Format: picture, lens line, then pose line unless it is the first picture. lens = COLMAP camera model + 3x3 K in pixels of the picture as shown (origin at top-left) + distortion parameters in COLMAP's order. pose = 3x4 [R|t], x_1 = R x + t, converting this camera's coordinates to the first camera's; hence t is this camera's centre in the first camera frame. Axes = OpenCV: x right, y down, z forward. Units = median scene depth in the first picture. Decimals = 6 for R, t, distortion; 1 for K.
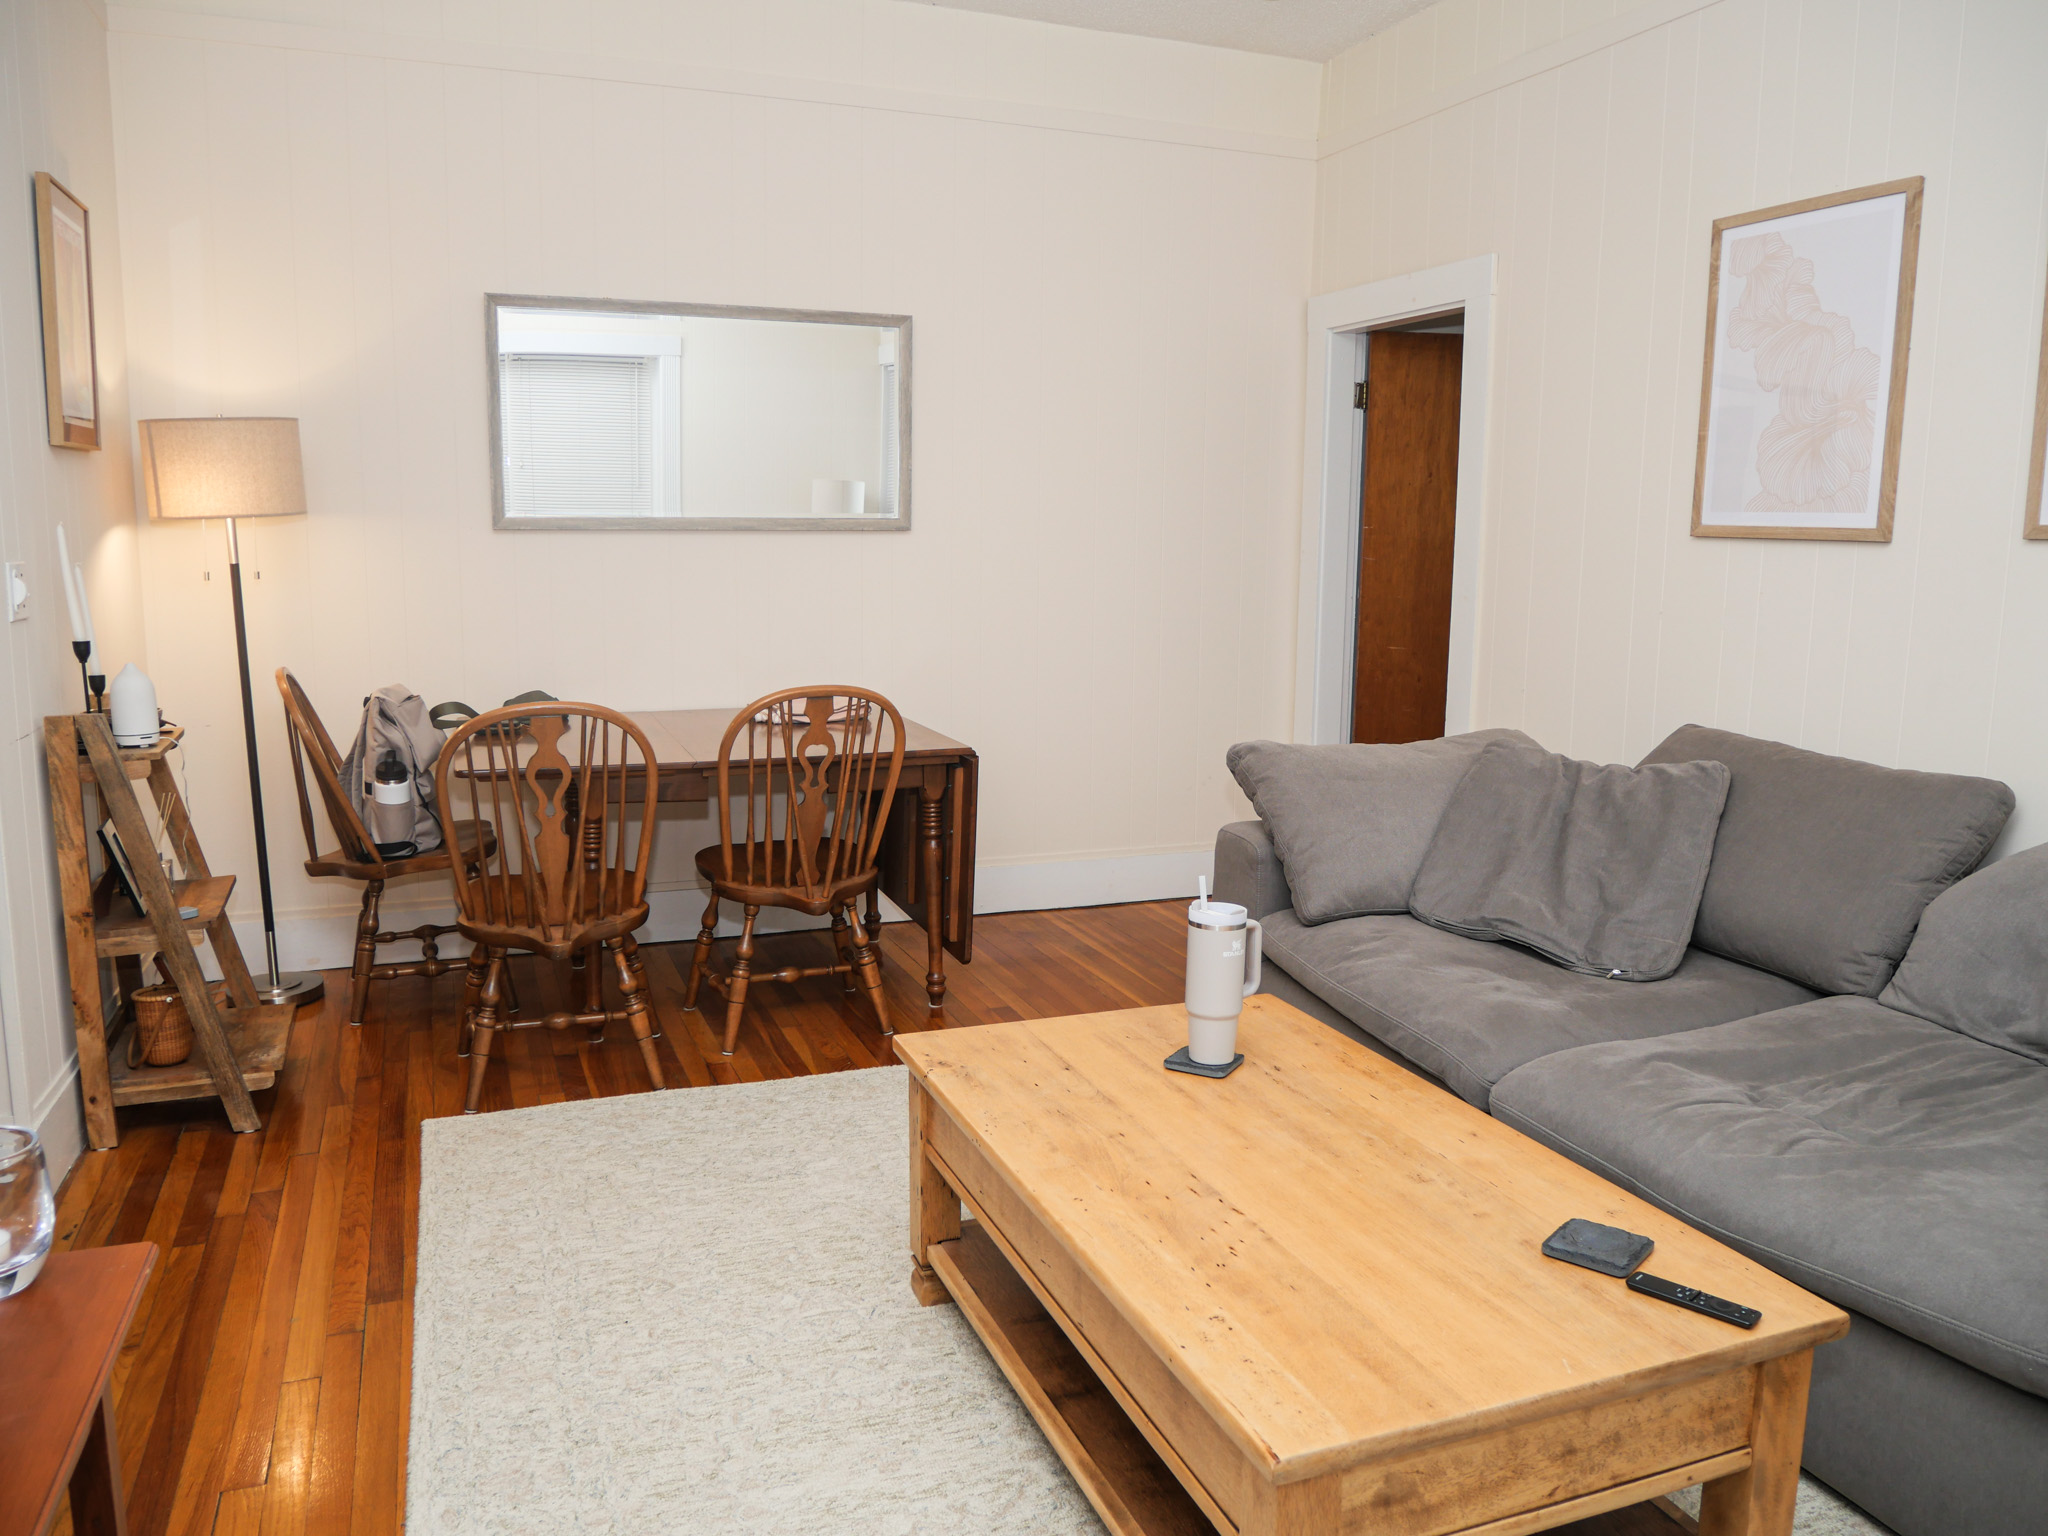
lens RADIAL K [[1515.3, 0, 1024.0], [0, 1515.3, 768.0], [0, 0, 1]] dist [-0.084354, 0.056843]
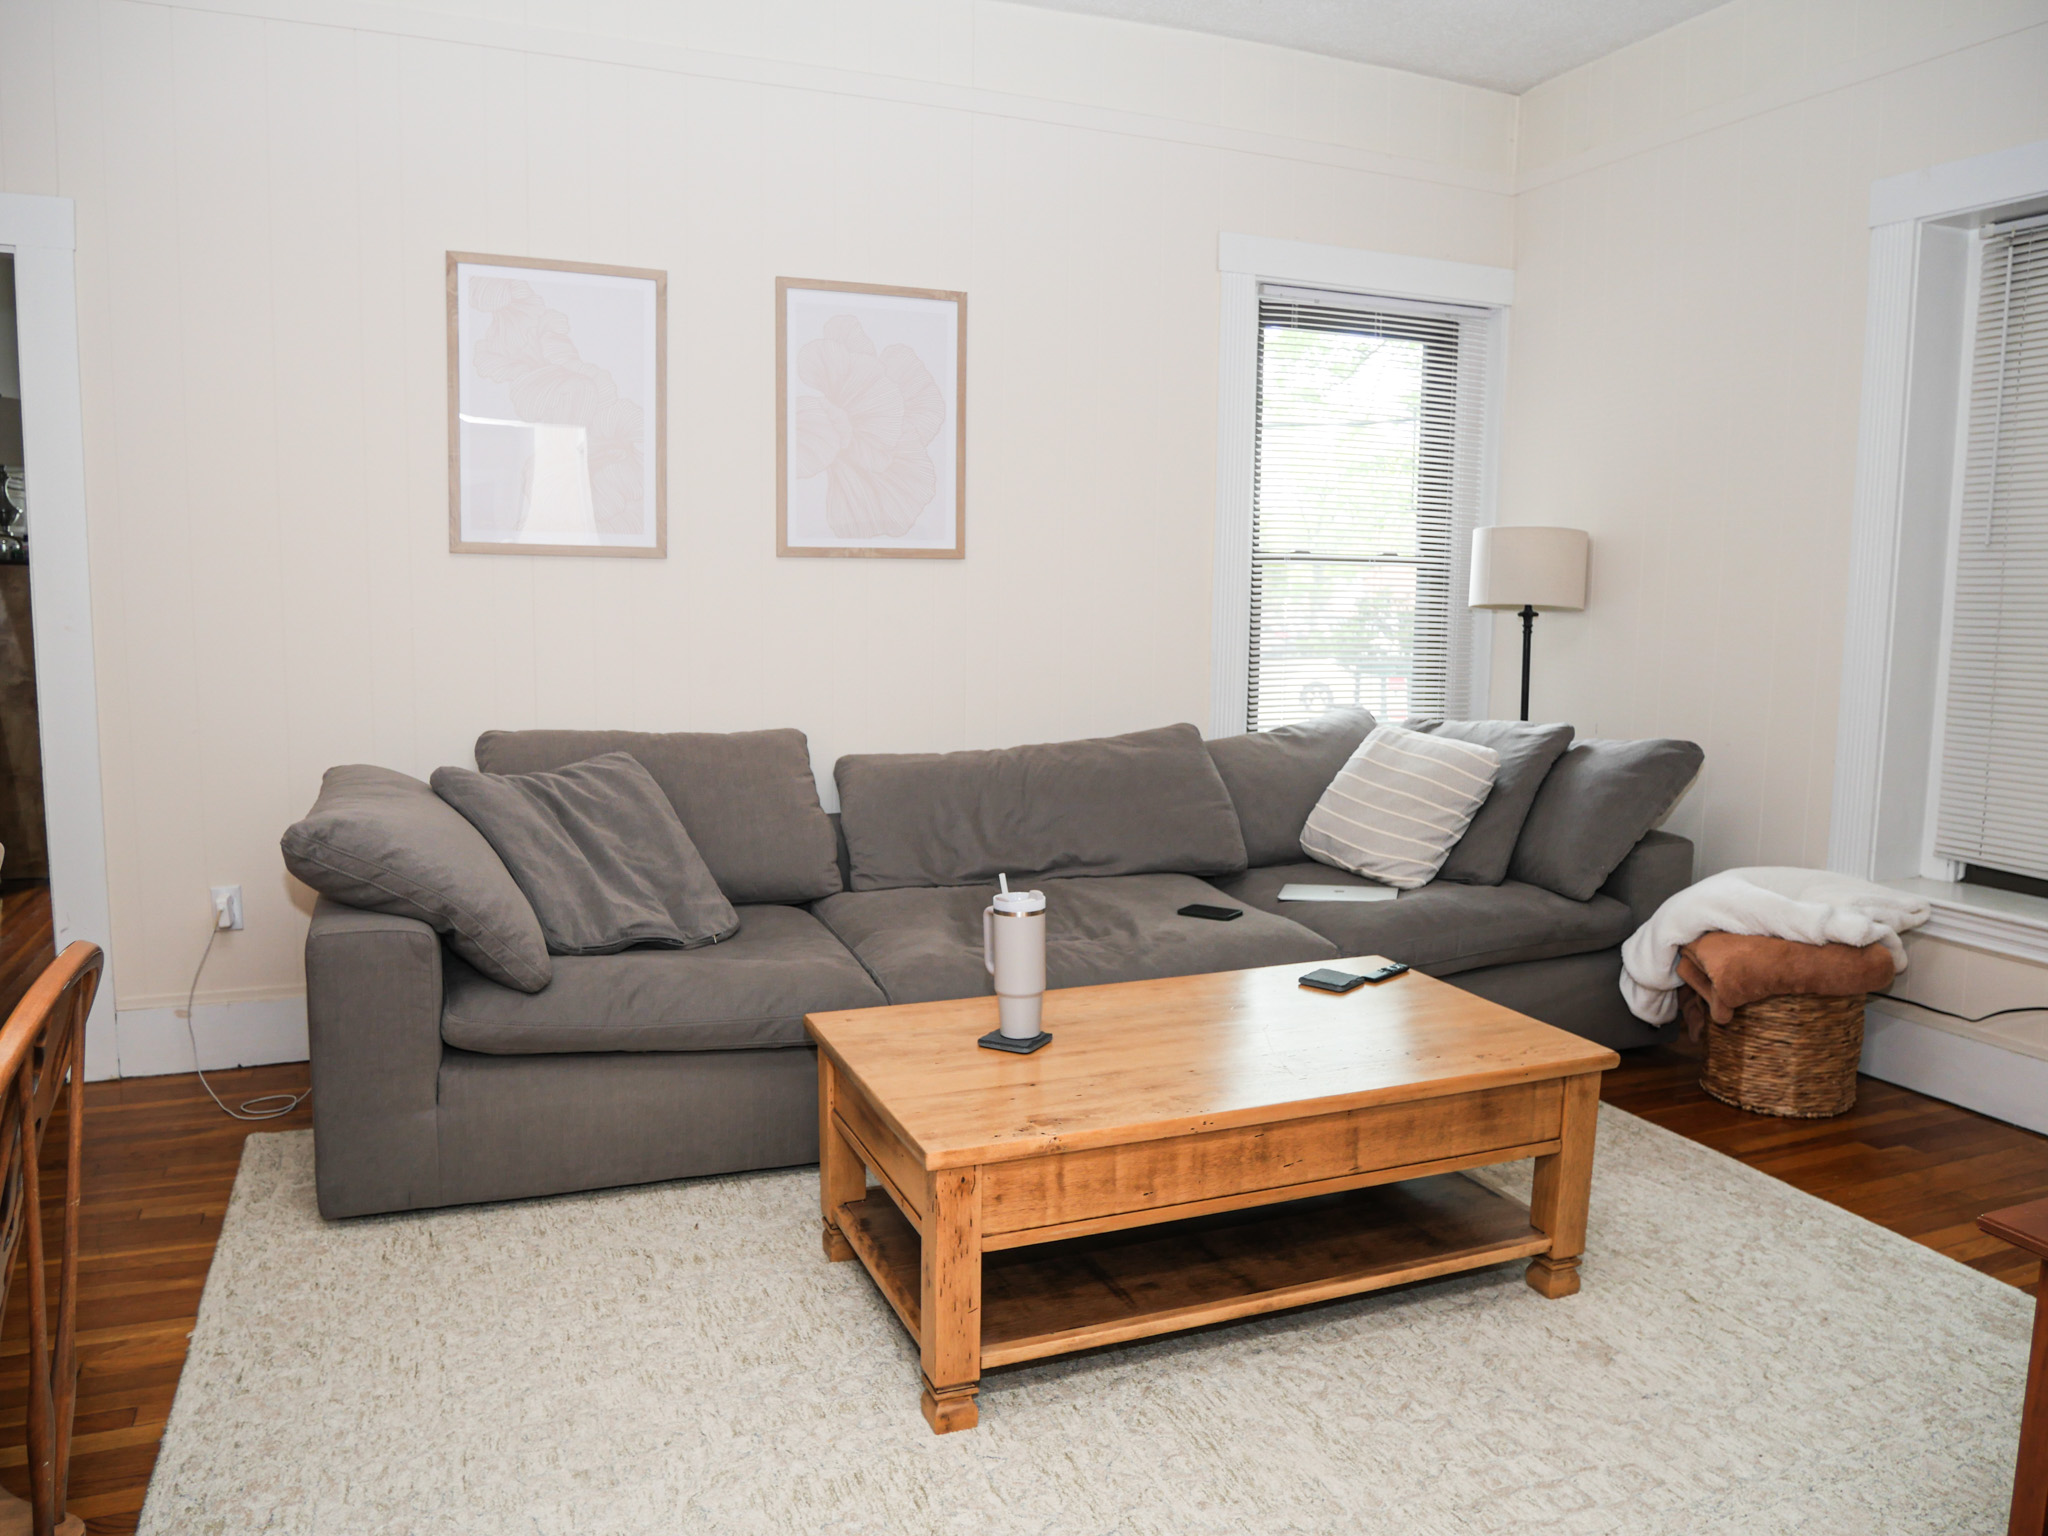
lens RADIAL K [[1515.3, 0, 1024.0], [0, 1515.3, 768.0], [0, 0, 1]] dist [-0.084354, 0.056843]
pose [[-0.025873, -0.136535, 0.990297, -0.735007], [0.138831, 0.980539, 0.138817, -0.117592], [-0.989978, 0.141076, -0.006414, 0.760381]]
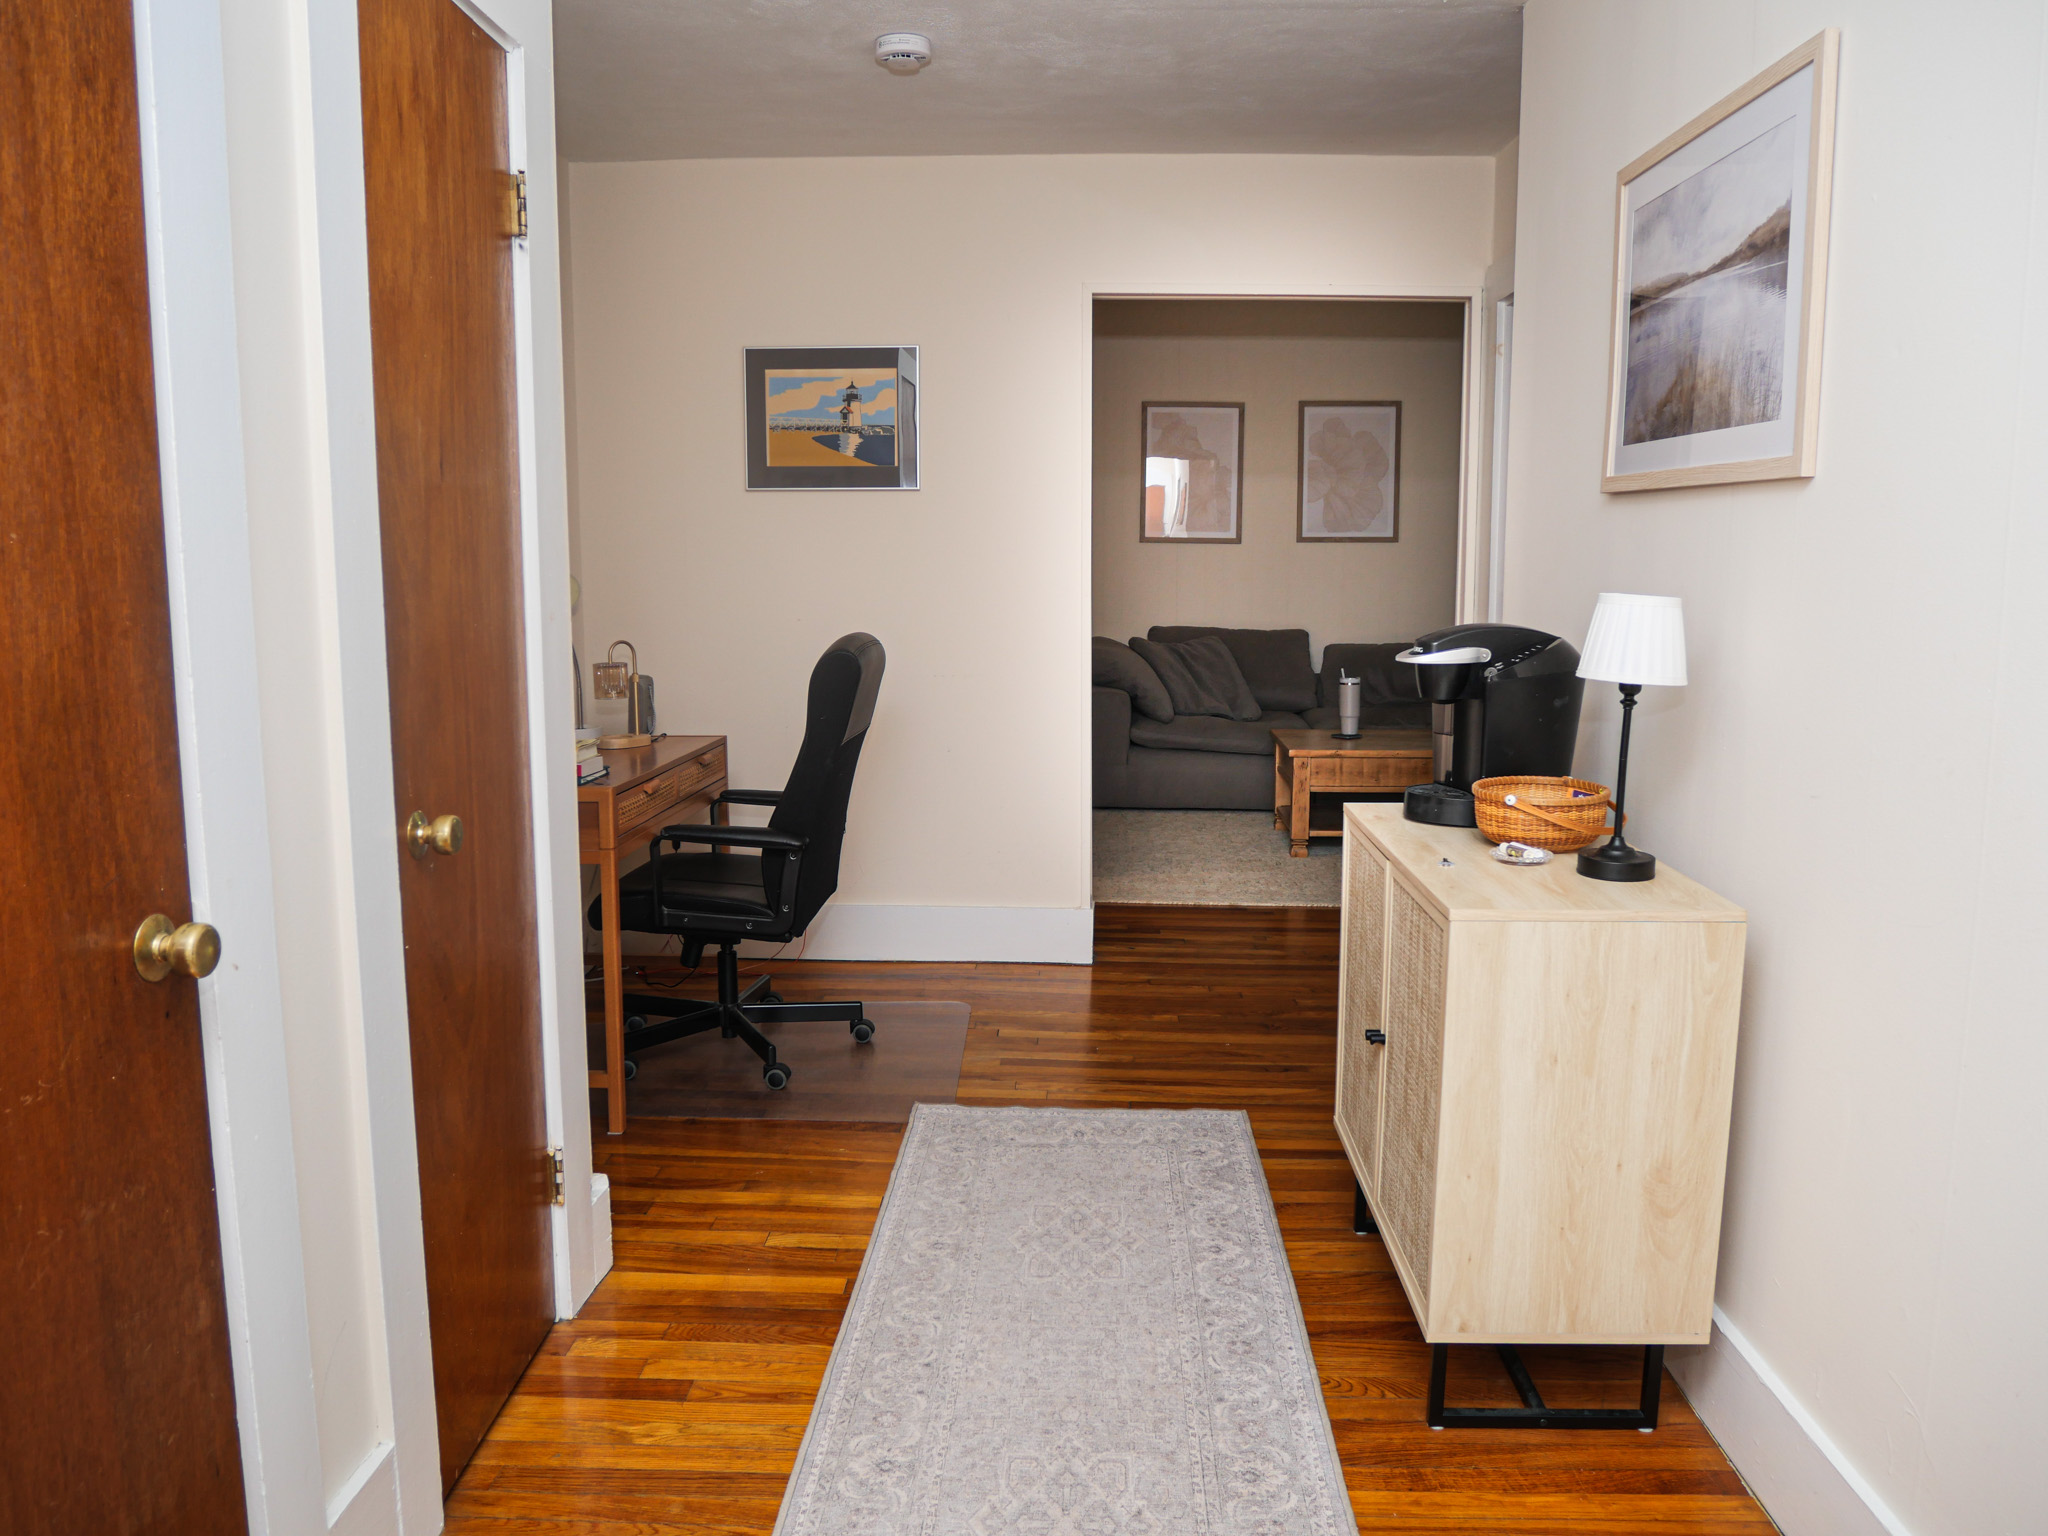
lens RADIAL K [[1515.3, 0, 1024.0], [0, 1515.3, 768.0], [0, 0, 1]] dist [-0.084354, 0.056843]
pose [[0.395324, -0.145168, 0.906998, -2.045190], [0.144954, 0.984919, 0.094460, -0.074439], [-0.907032, 0.094130, 0.410405, 0.320740]]
